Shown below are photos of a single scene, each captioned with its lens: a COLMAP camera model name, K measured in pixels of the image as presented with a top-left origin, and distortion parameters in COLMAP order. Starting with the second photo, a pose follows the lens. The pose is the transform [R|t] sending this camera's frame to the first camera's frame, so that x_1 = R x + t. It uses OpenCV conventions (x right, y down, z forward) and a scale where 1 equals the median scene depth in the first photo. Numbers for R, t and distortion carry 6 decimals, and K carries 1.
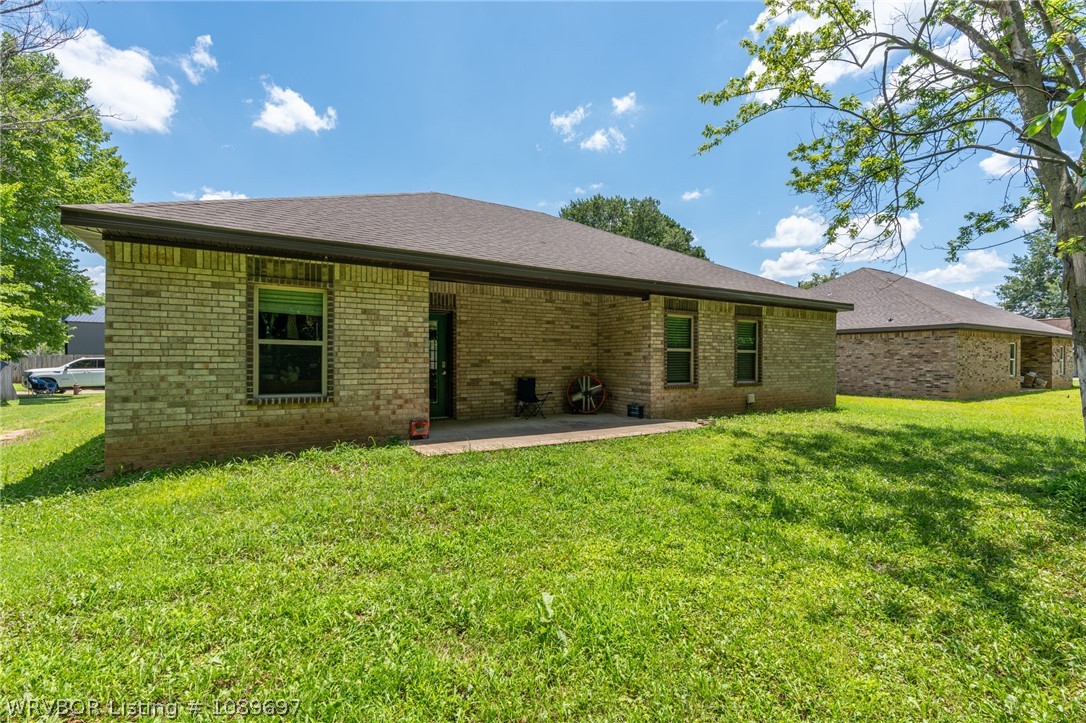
lens RADIAL K [[490.8, 0, 546.1], [0, 490.8, 360.7], [0, 0, 1]] dist [-0.004671, 0.000020]
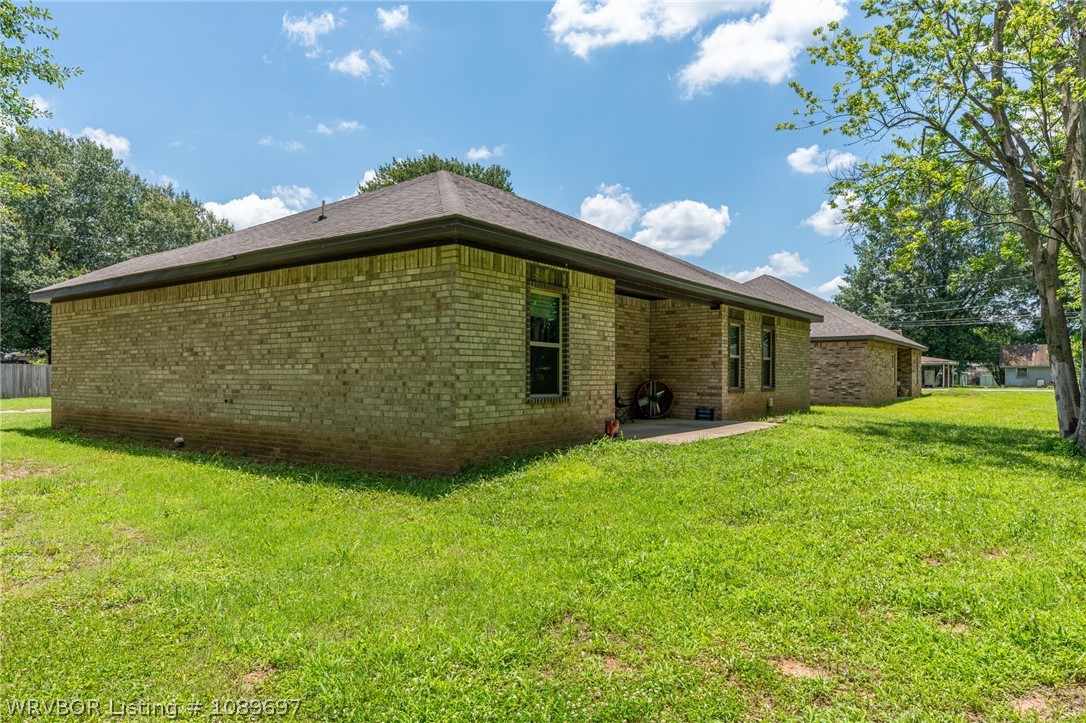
lens RADIAL K [[670.5, 0, 543.0], [0, 670.5, 361.5], [0, 0, 1]] dist [0.000468, -0.000092]
pose [[0.930181, 0.007381, 0.367026, -0.922834], [-0.001314, 0.999858, -0.016779, 0.020267], [-0.367098, 0.015125, 0.930059, -0.288857]]
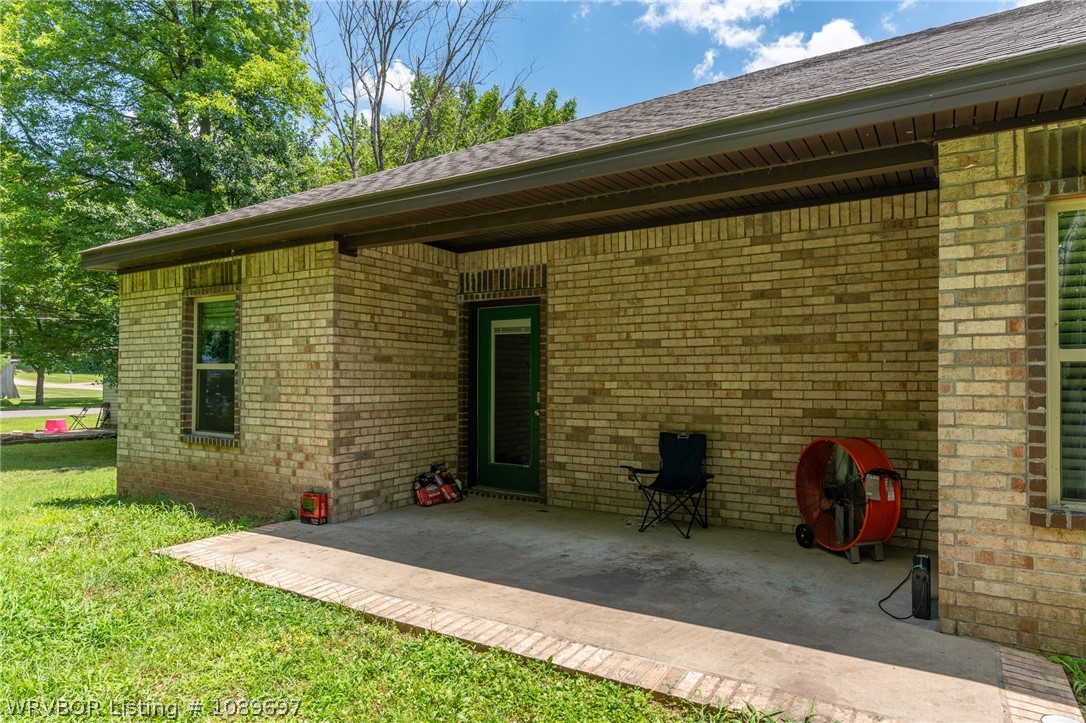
lens RADIAL K [[660.3, 0, 545.3], [0, 660.3, 368.6], [0, 0, 1]] dist [-0.000037, -0.000184]
pose [[0.430544, -0.014374, -0.902455, 0.585986], [-0.001201, 0.999863, -0.016499, -0.015177], [0.902569, 0.008187, 0.430467, 0.899862]]
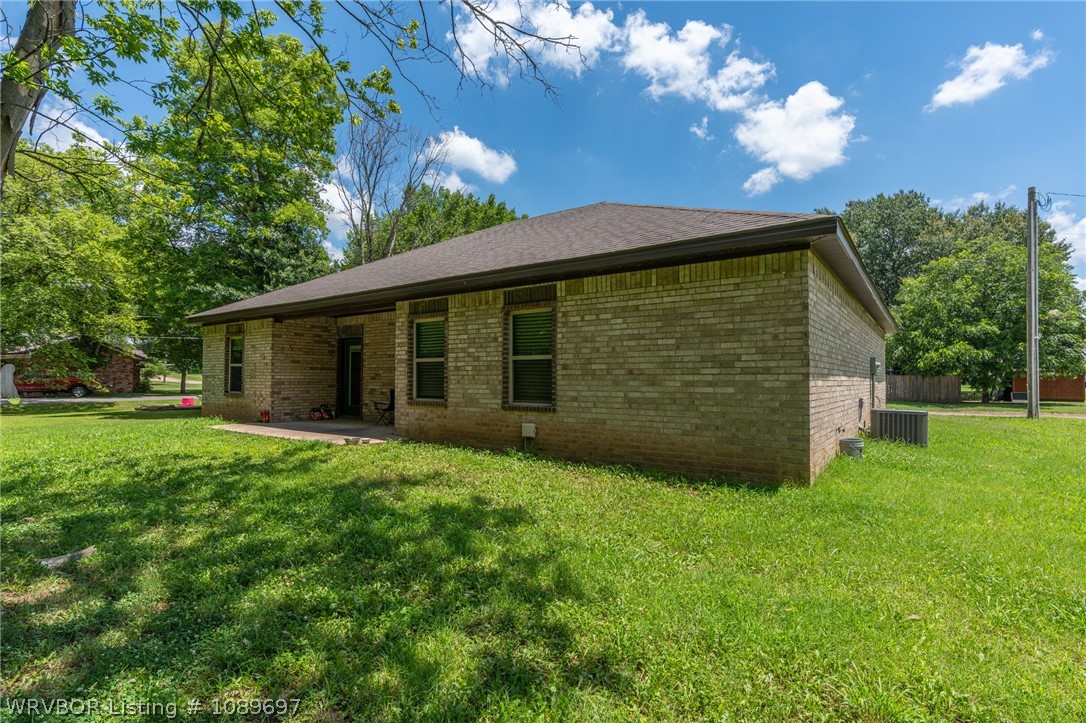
lens RADIAL K [[536.8, 0, 546.6], [0, 536.8, 365.1], [0, 0, 1]] dist [-0.009339, 0.001170]
pose [[0.371764, -0.024591, -0.928002, 1.707986], [-0.001588, 0.999631, -0.027125, 0.016804], [0.928326, 0.011558, 0.371588, 1.196129]]
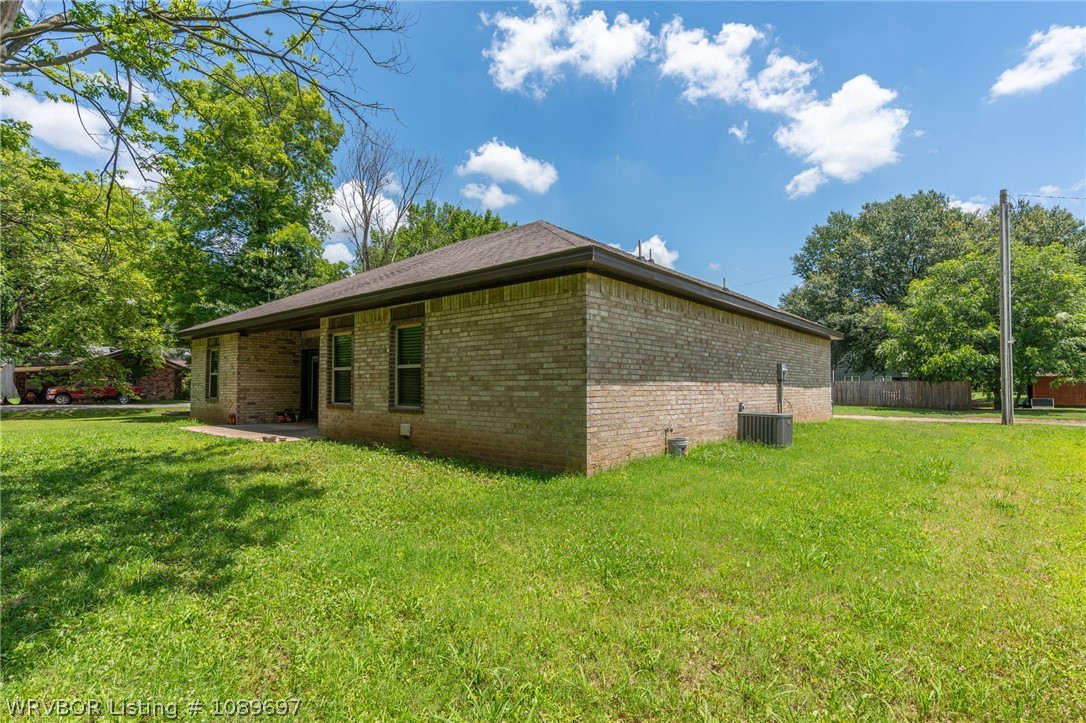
lens RADIAL K [[536.8, 0, 546.6], [0, 536.8, 365.1], [0, 0, 1]] dist [-0.009339, 0.001170]
pose [[0.294442, -0.039330, -0.954860, 1.981654], [0.001201, 0.999167, -0.040785, 0.020629], [0.955669, 0.010862, 0.294244, 1.521264]]
